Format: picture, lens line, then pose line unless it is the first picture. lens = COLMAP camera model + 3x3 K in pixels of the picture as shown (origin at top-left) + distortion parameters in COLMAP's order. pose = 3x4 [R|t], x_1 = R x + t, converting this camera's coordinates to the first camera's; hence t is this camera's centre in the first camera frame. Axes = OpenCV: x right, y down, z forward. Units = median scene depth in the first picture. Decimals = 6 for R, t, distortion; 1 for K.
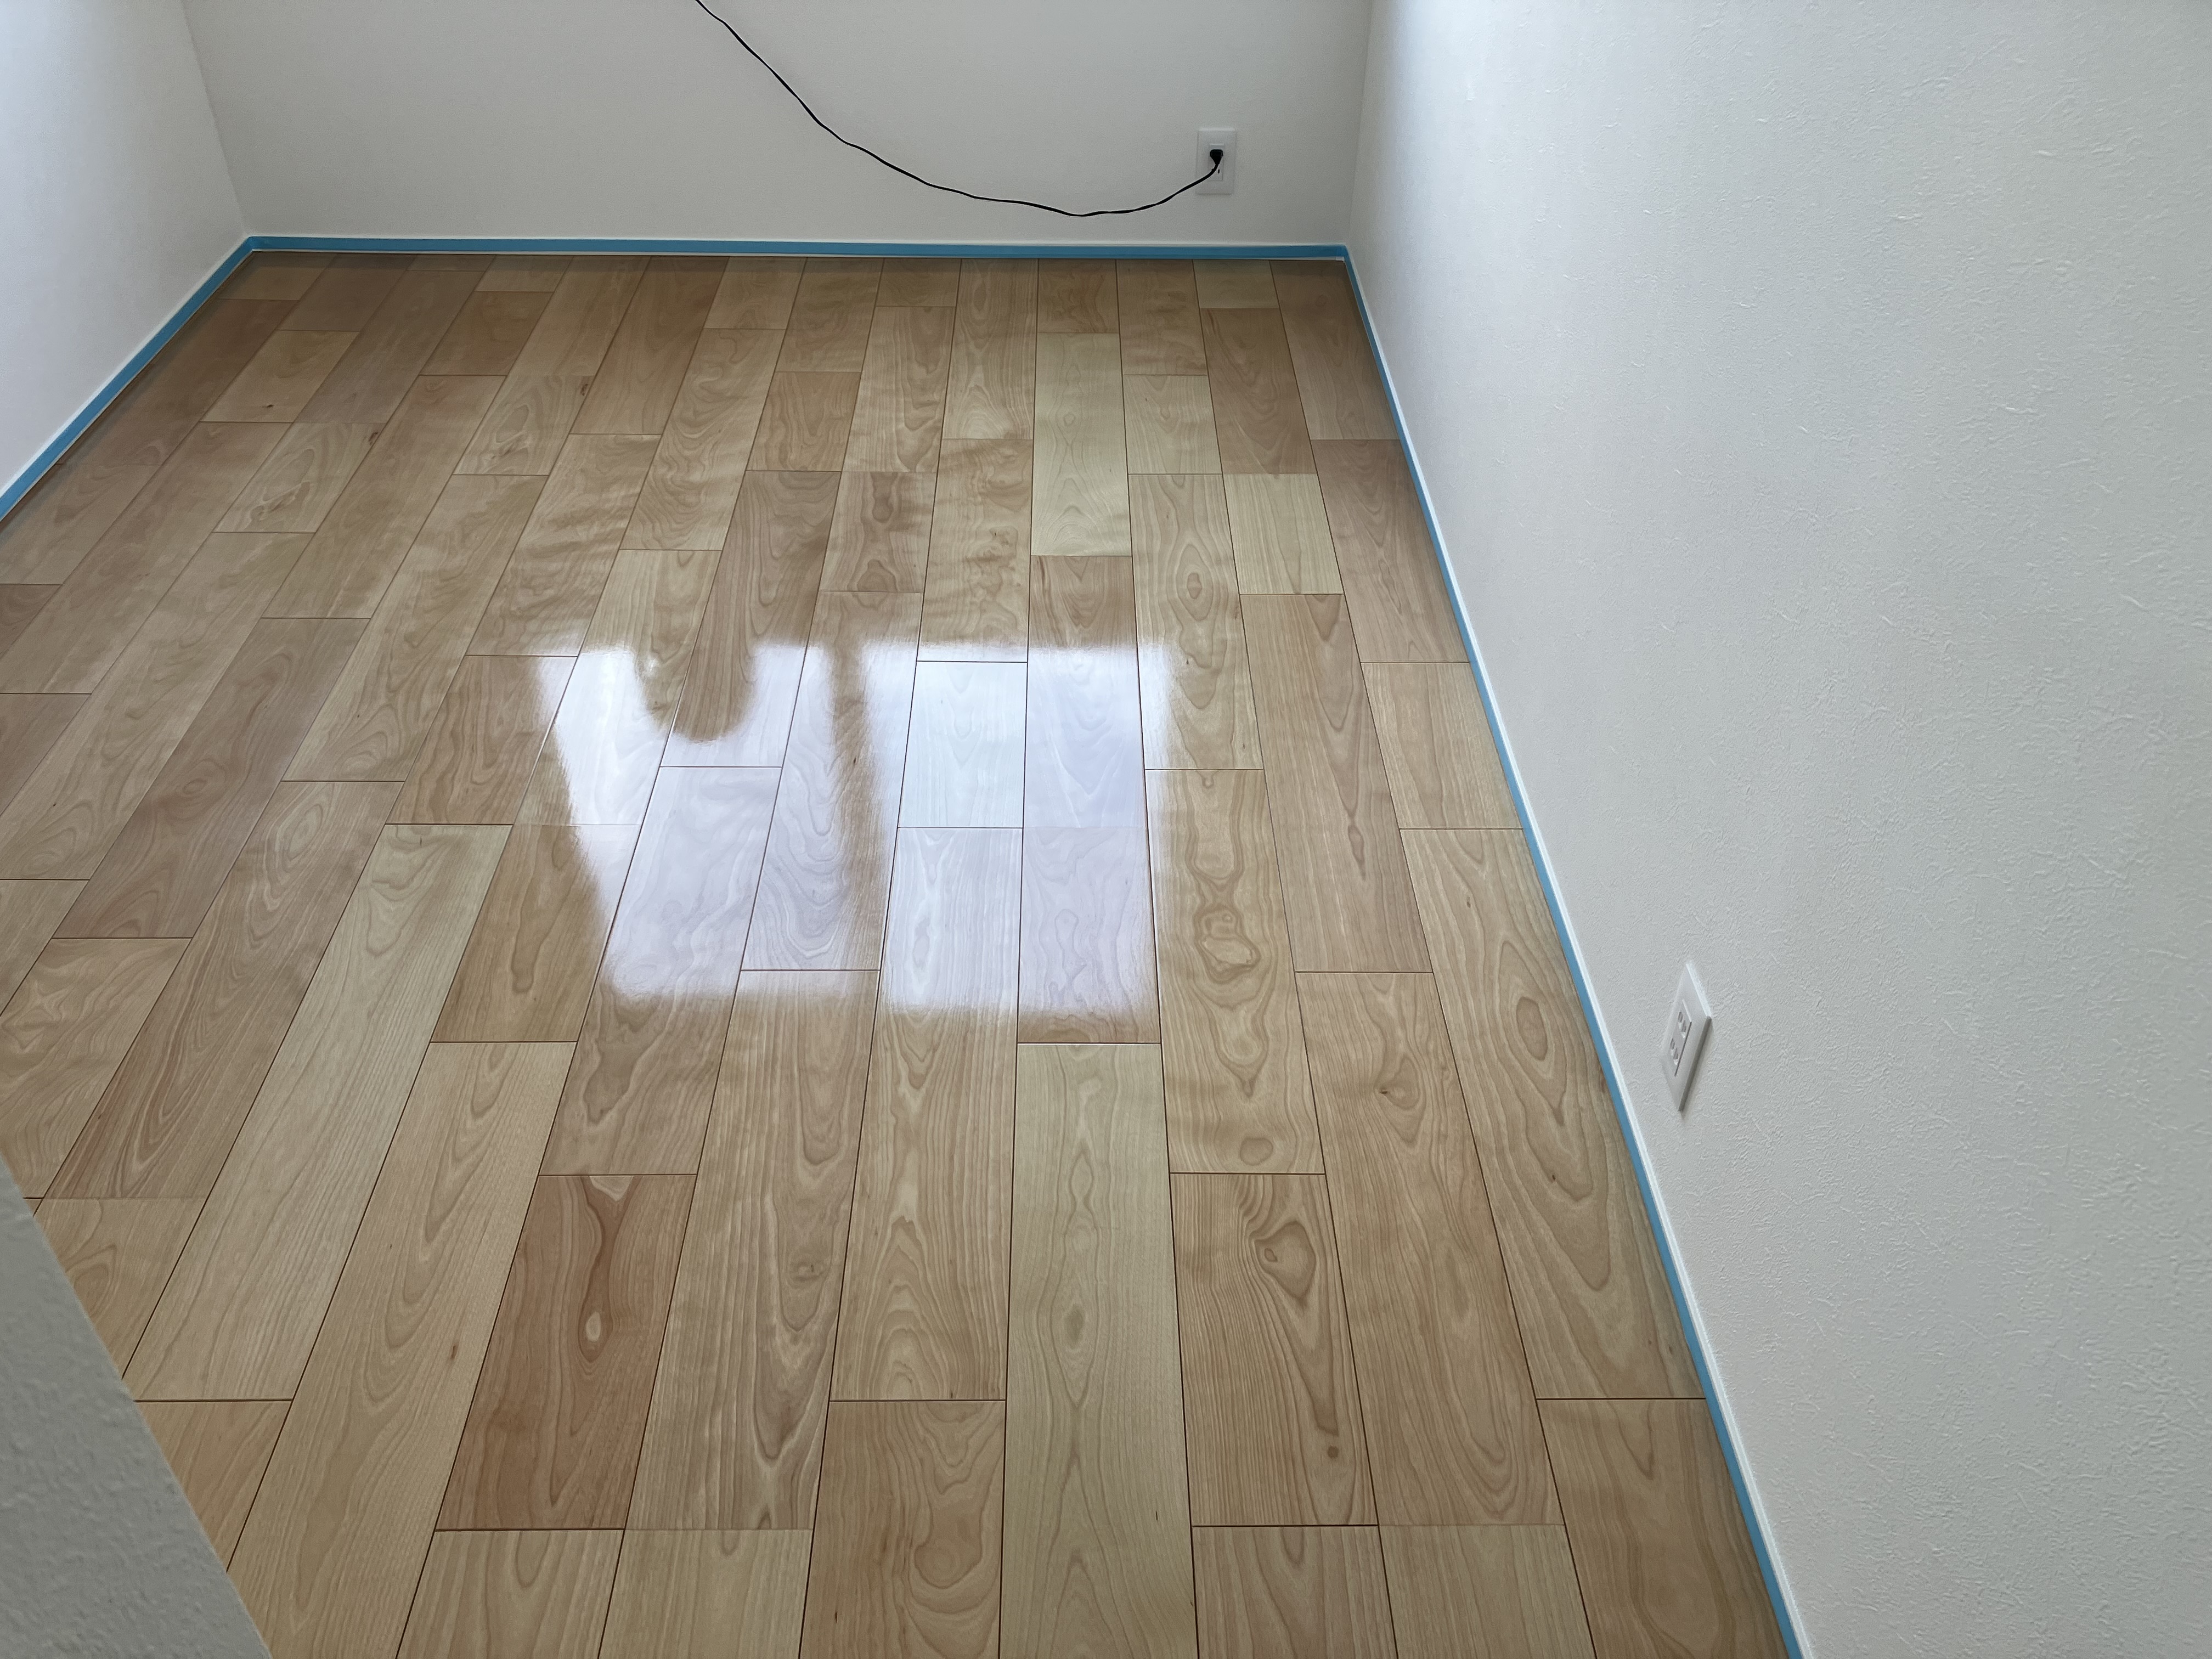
lens RADIAL K [[1842.3, 0, 1106.0], [0, 1842.3, 829.5], [0, 0, 1]] dist [-0.029856, -0.007851]
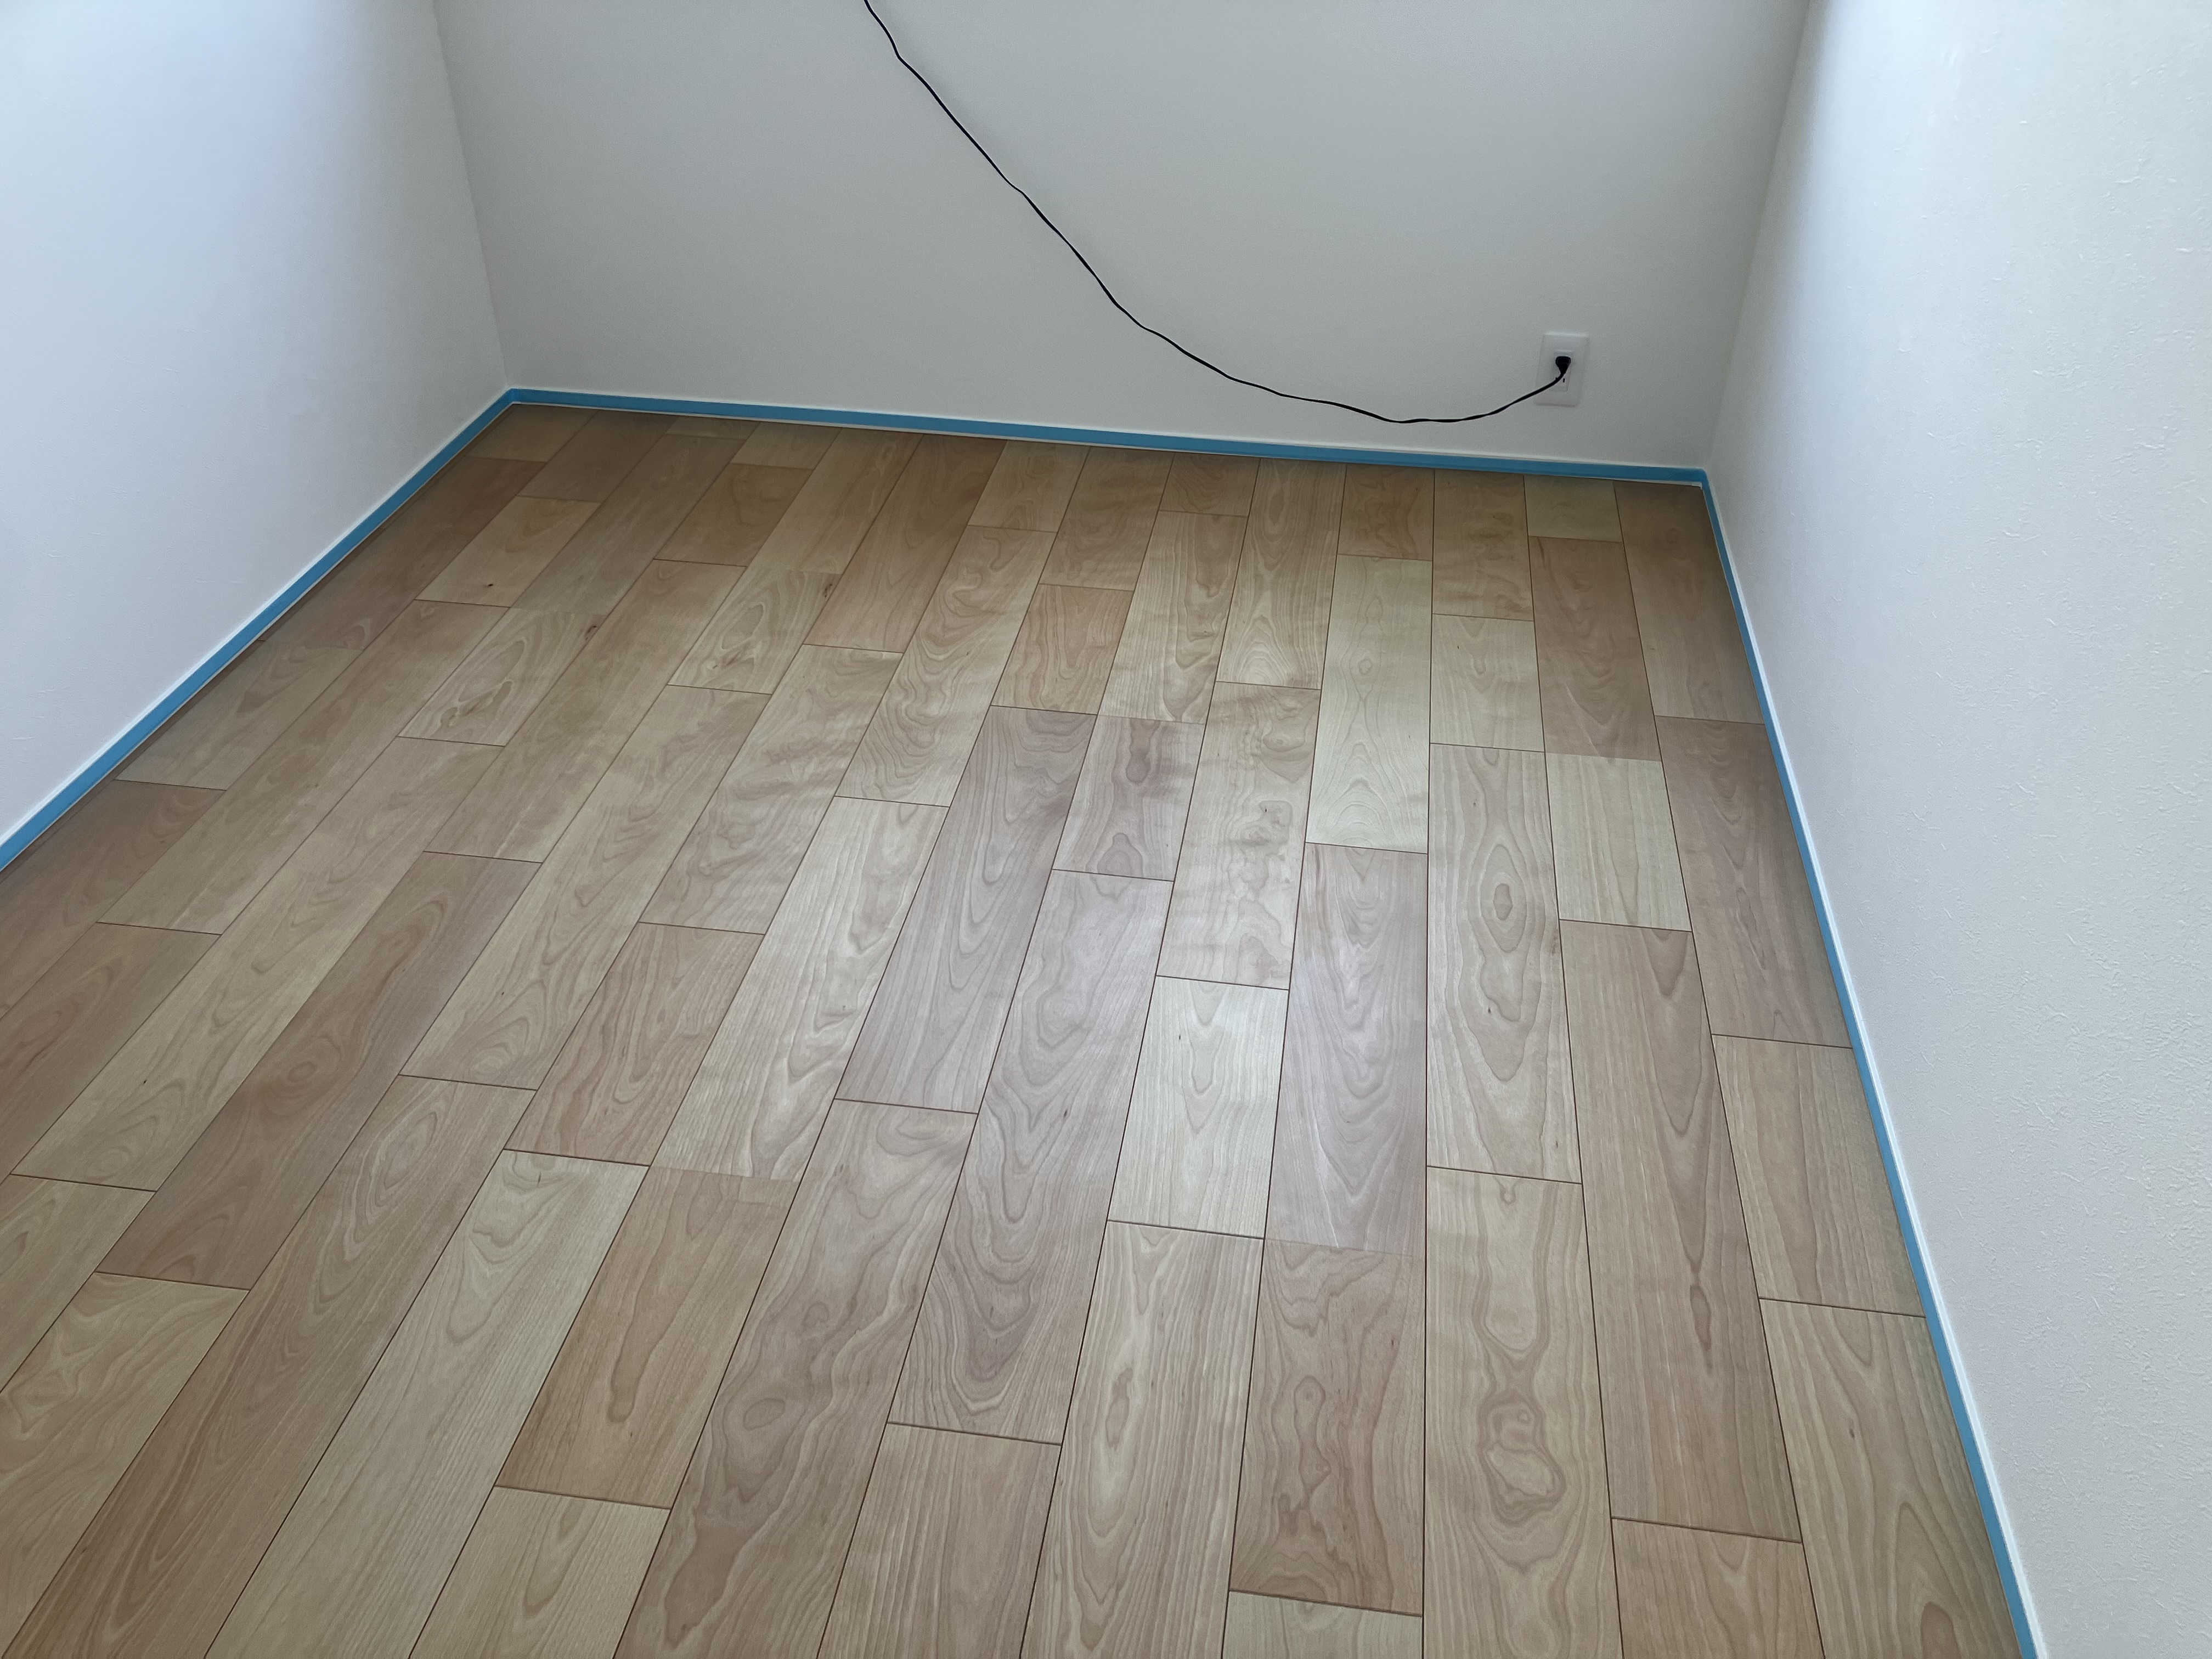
lens RADIAL K [[1798.5, 0, 1106.0], [0, 1798.5, 829.5], [0, 0, 1]] dist [0.000210, -0.073074]
pose [[0.985765, 0.086660, -0.144073, -0.015616], [-0.094359, 0.994406, -0.047475, -0.121829], [0.139153, 0.060394, 0.988428, 0.199579]]
